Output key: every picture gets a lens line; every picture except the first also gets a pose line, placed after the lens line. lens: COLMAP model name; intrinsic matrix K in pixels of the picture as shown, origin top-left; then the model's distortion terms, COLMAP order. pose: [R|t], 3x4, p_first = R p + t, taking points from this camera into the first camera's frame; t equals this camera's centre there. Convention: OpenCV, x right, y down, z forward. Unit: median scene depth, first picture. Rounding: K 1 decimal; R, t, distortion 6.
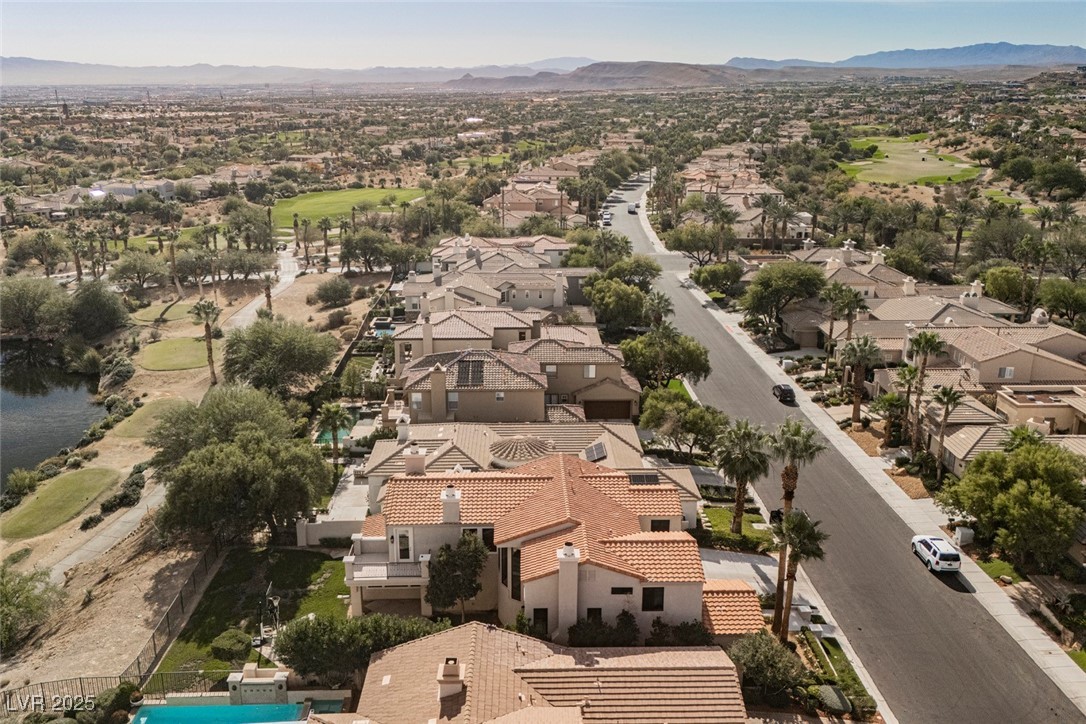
lens RADIAL K [[957.3, 0, 543.0], [0, 957.3, 362.0], [0, 0, 1]] dist [0.062911, -0.013015]
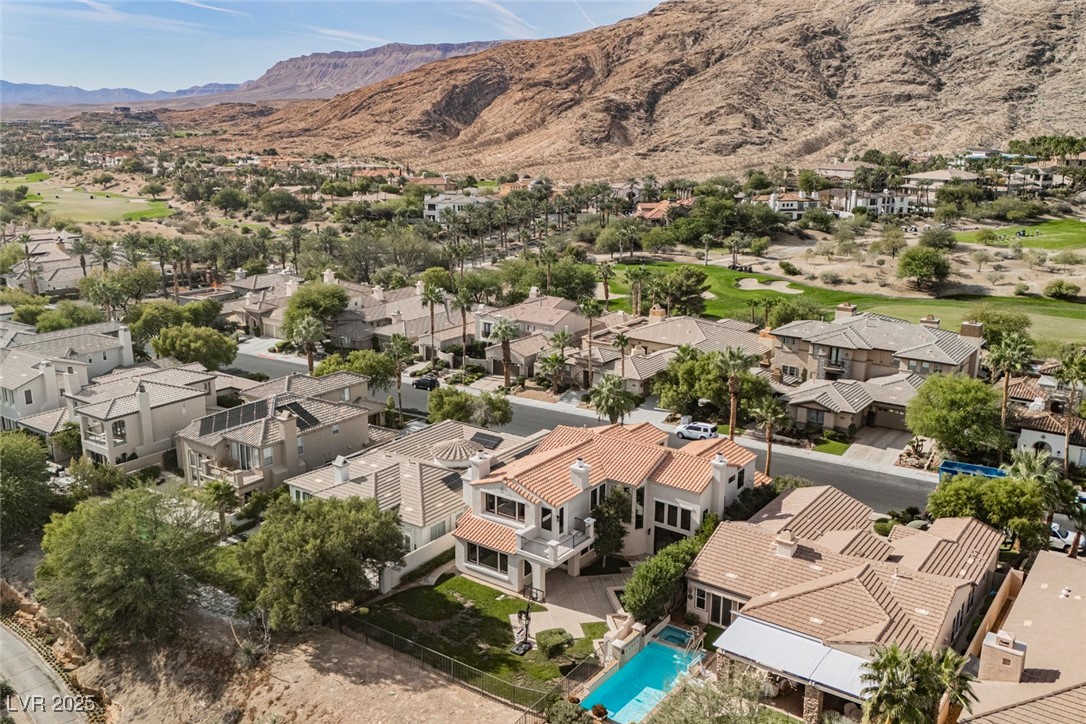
lens RADIAL K [[957.3, 0, 543.0], [0, 957.3, 362.0], [0, 0, 1]] dist [0.062911, -0.013015]
pose [[0.602342, -0.200256, 0.772711, -0.584987], [0.228611, 0.970749, 0.073373, -0.049691], [-0.764801, 0.132454, 0.630504, 0.151279]]
